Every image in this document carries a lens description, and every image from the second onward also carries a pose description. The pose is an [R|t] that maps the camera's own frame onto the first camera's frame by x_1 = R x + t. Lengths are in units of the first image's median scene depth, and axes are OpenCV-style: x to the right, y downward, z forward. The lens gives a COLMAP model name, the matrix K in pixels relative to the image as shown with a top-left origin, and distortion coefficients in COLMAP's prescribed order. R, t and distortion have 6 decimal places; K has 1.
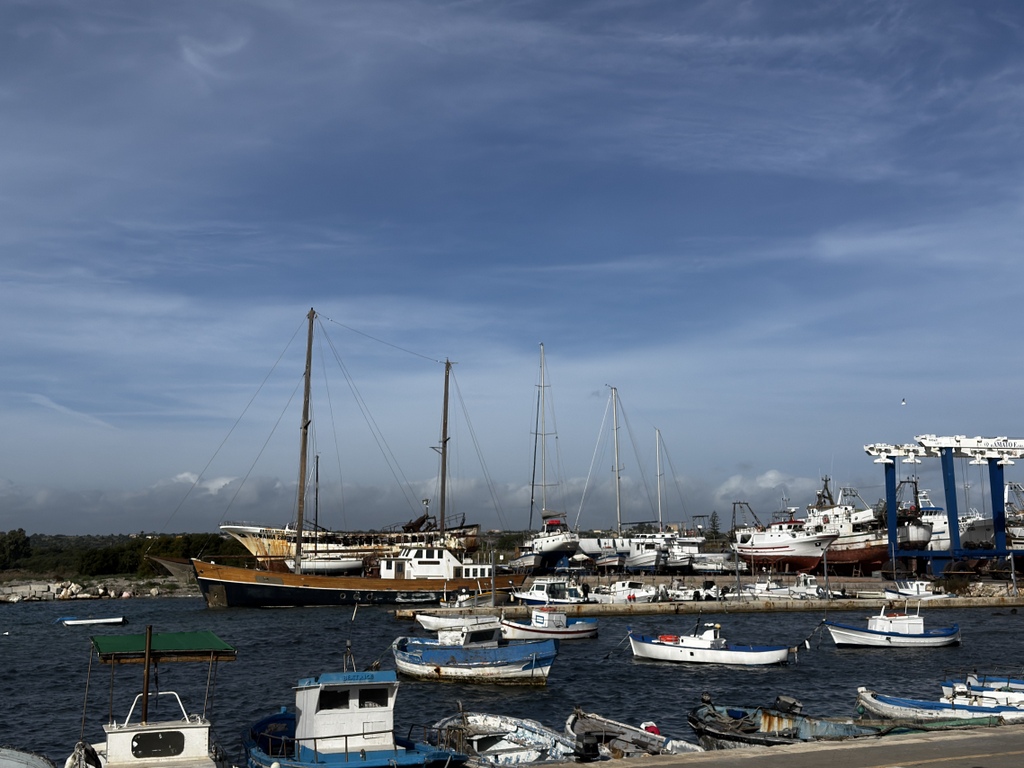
lens RADIAL K [[1202.0, 0, 512.2], [0, 1202.0, 379.2], [0, 0, 1]] dist [-0.019470, 0.000000]
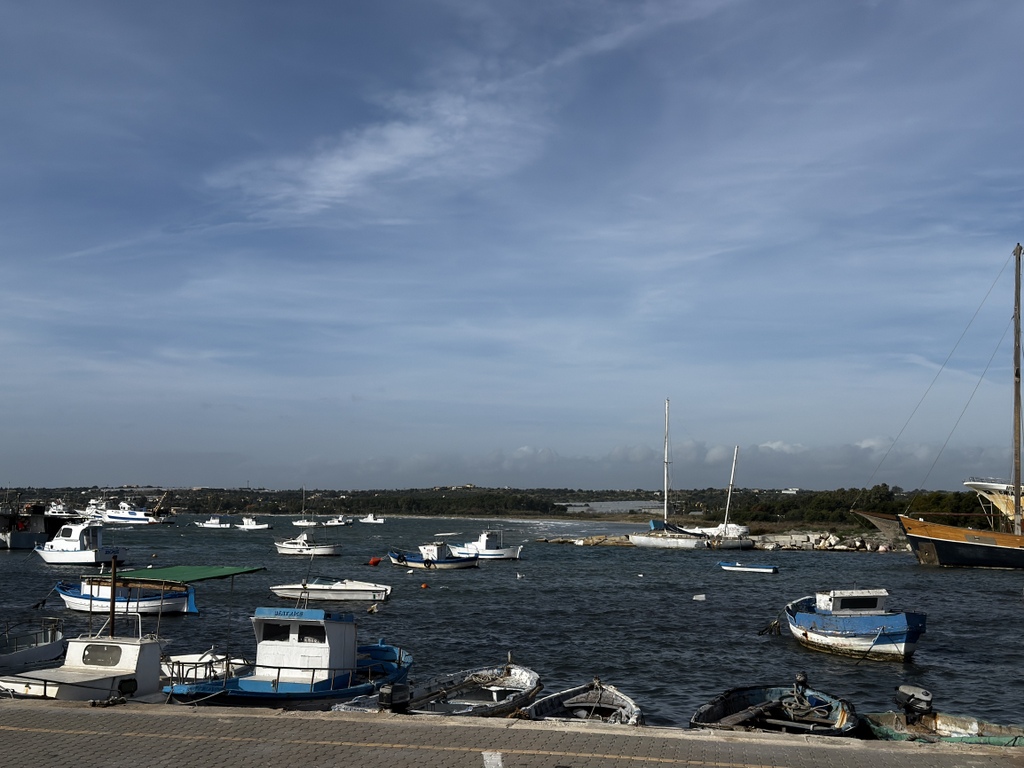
lens RADIAL K [[1165.2, 0, 512.8], [0, 1165.2, 391.1], [0, 0, 1]] dist [0.151829, 0.000000]
pose [[0.754385, -0.041082, -0.655145, 0.276807], [0.070848, 0.997305, 0.019041, 0.015543], [0.652597, -0.060780, 0.755263, 0.127443]]
